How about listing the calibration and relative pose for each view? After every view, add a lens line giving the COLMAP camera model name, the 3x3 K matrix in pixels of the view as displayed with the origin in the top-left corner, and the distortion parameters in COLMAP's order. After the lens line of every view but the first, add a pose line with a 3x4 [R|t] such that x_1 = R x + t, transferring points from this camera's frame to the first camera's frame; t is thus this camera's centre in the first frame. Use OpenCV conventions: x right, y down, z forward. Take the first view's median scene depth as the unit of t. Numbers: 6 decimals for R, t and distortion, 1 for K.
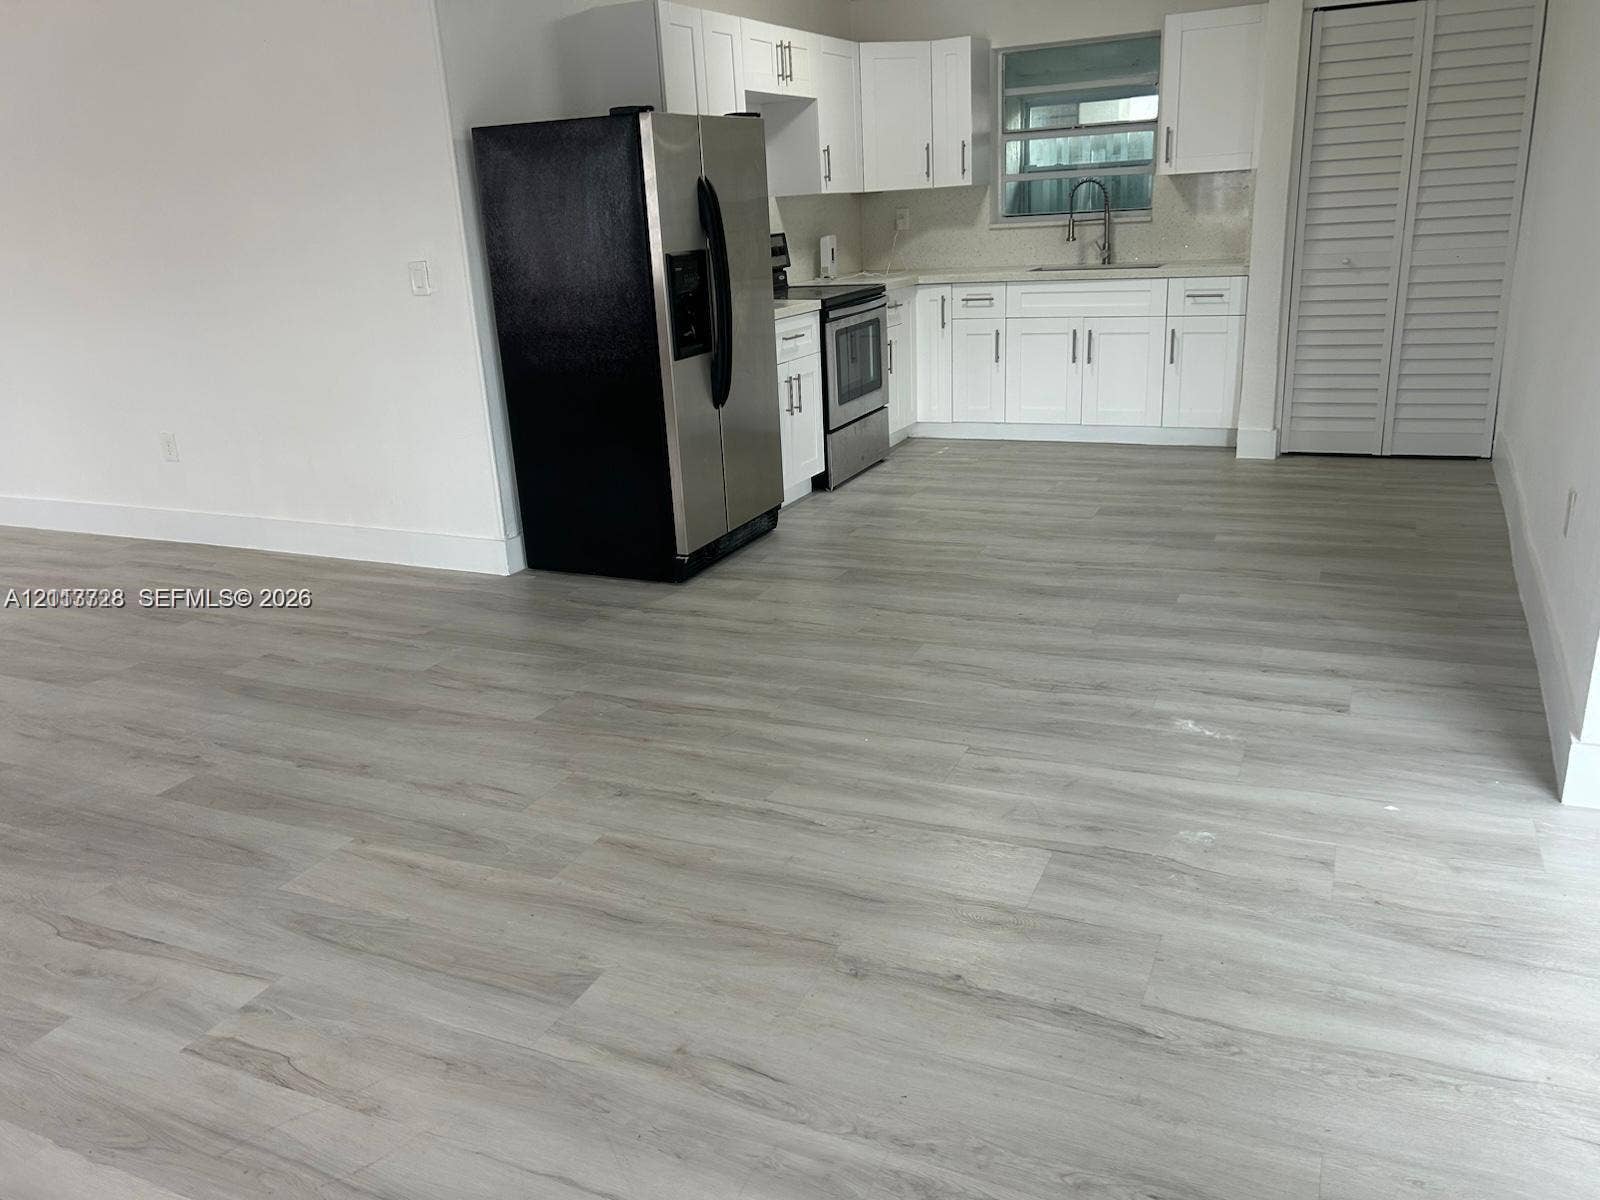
lens RADIAL K [[1200.6, 0, 788.3], [0, 1200.6, 597.6], [0, 0, 1]] dist [0.075179, -0.096819]
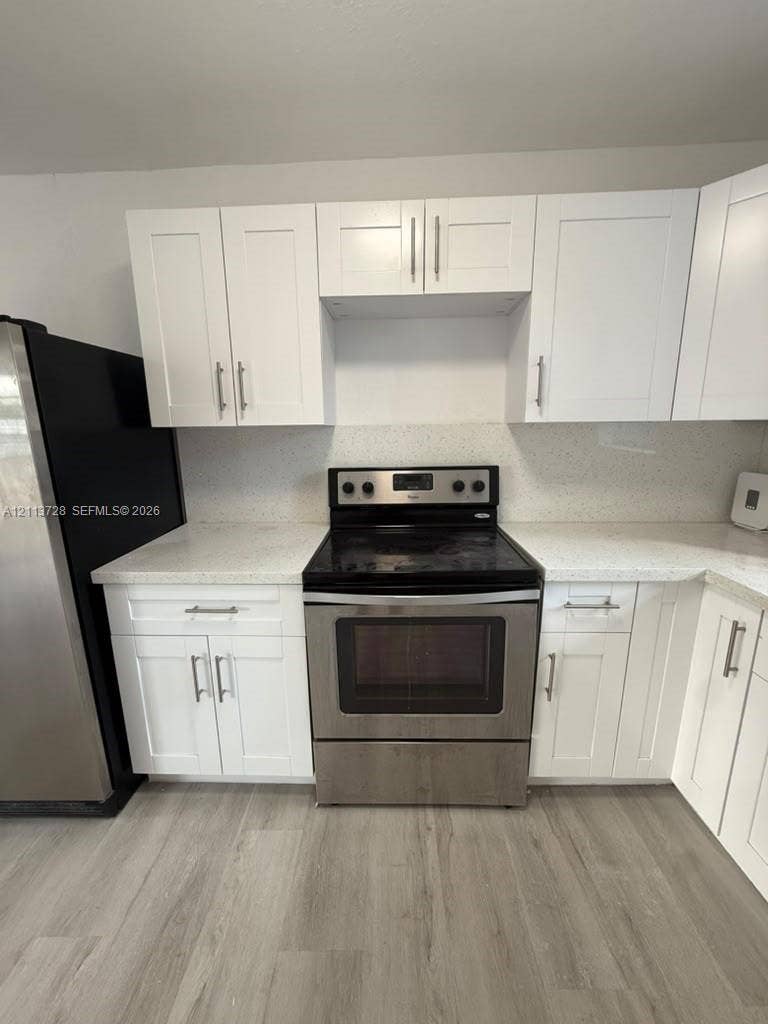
lens RADIAL K [[407.0, 0, 385.0], [0, 407.0, 510.8], [0, 0, 1]] dist [0.001120, -0.000488]
pose [[0.415016, 0.232721, -0.879547, 0.320608], [-0.287967, 0.950631, 0.115651, -0.419089], [0.863039, 0.205284, 0.461543, 1.203722]]
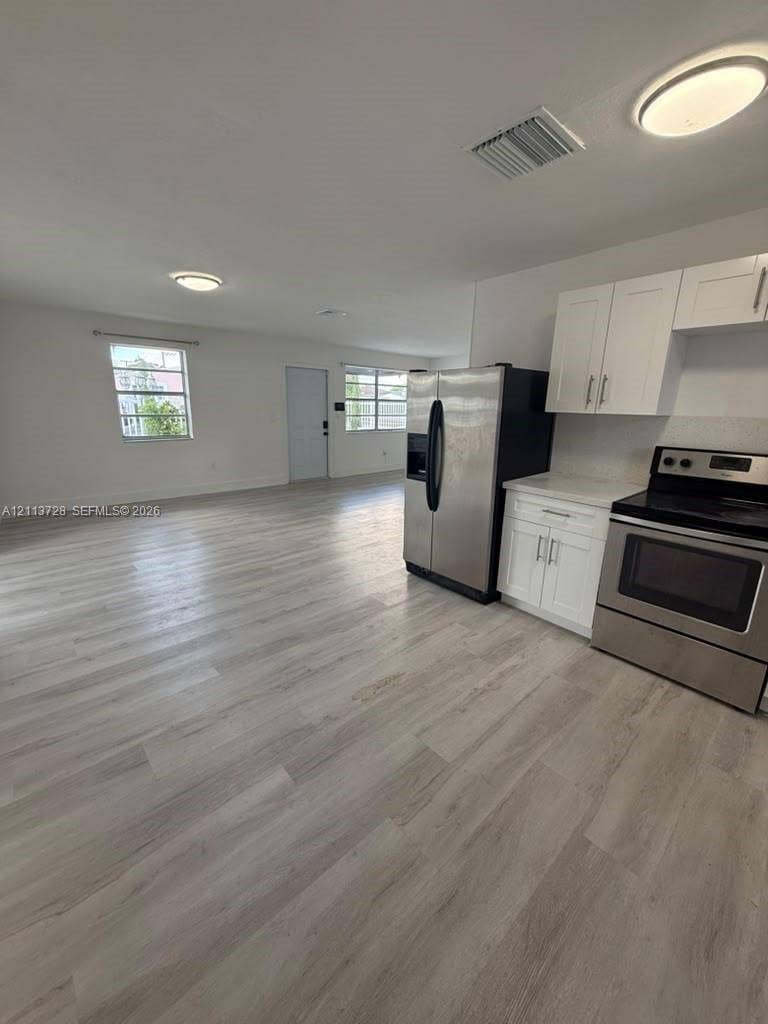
lens RADIAL K [[407.0, 0, 385.0], [0, 407.0, 510.8], [0, 0, 1]] dist [0.001120, -0.000488]
pose [[-0.386477, 0.277471, -0.879571, 0.615846], [-0.283584, 0.871723, 0.399600, -0.438006], [0.877619, 0.403868, -0.258215, 1.183078]]
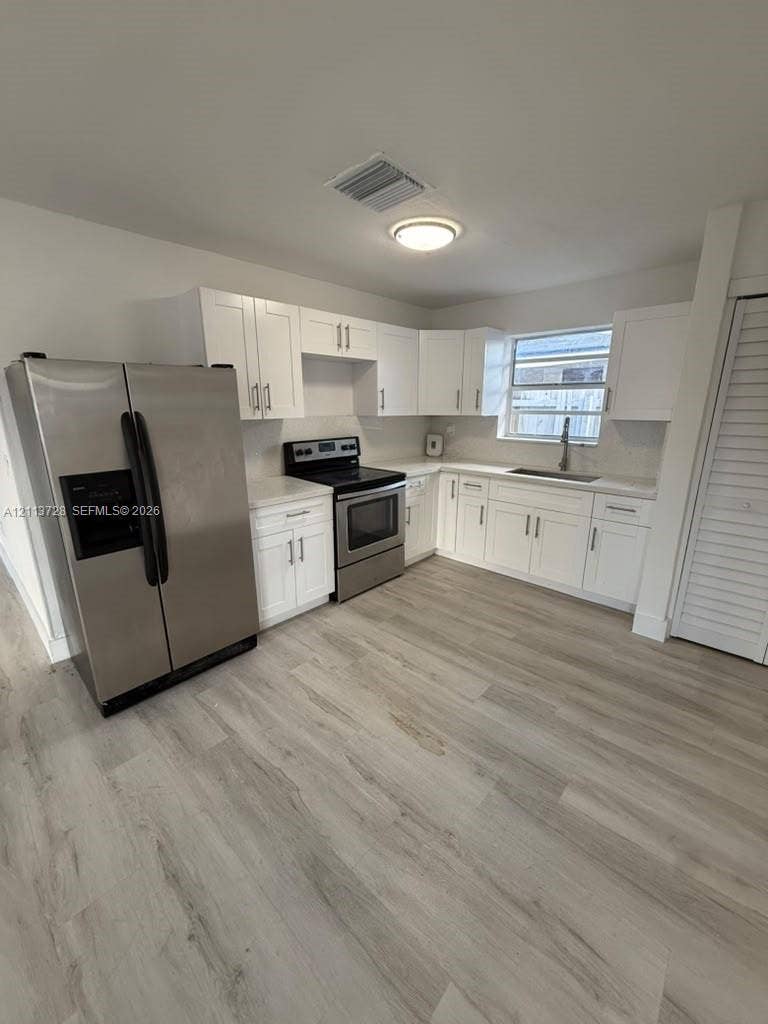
lens RADIAL K [[407.0, 0, 385.0], [0, 407.0, 510.8], [0, 0, 1]] dist [0.001120, -0.000488]
pose [[0.954045, 0.126717, -0.271552, 0.301807], [-0.139718, 0.989766, -0.029008, -0.275920], [0.265097, 0.065615, 0.961986, 0.684896]]
